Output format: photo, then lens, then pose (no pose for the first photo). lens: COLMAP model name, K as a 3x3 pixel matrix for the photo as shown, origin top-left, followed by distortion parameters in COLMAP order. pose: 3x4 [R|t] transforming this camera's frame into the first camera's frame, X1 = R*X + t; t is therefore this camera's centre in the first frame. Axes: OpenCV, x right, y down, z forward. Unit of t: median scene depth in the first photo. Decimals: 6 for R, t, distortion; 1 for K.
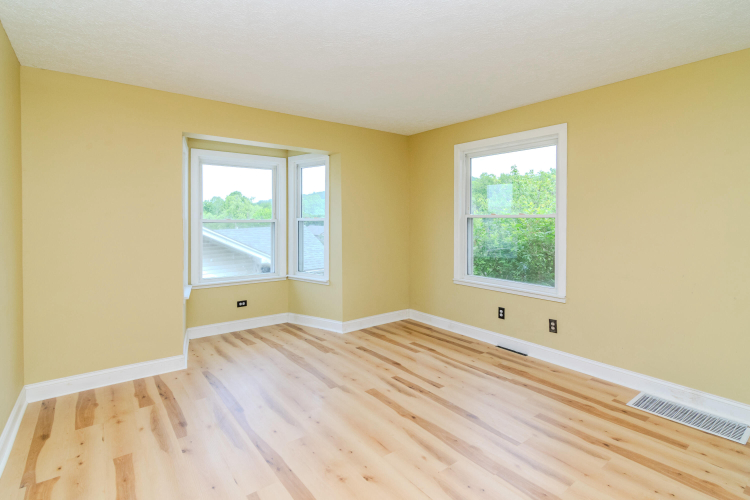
lens RADIAL K [[380.5, 0, 379.5], [0, 380.5, 217.9], [0, 0, 1]] dist [-0.000539, -0.000270]
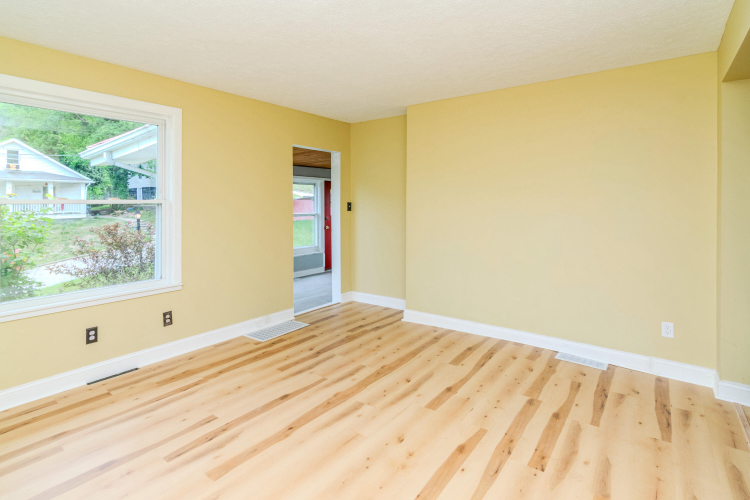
lens RADIAL K [[380.5, 0, 379.5], [0, 380.5, 217.9], [0, 0, 1]] dist [-0.000539, -0.000270]
pose [[-0.282236, -0.035793, 0.958677, -0.601425], [0.002447, 0.999274, 0.038029, -0.000280], [-0.959342, 0.013079, -0.281943, 0.782488]]
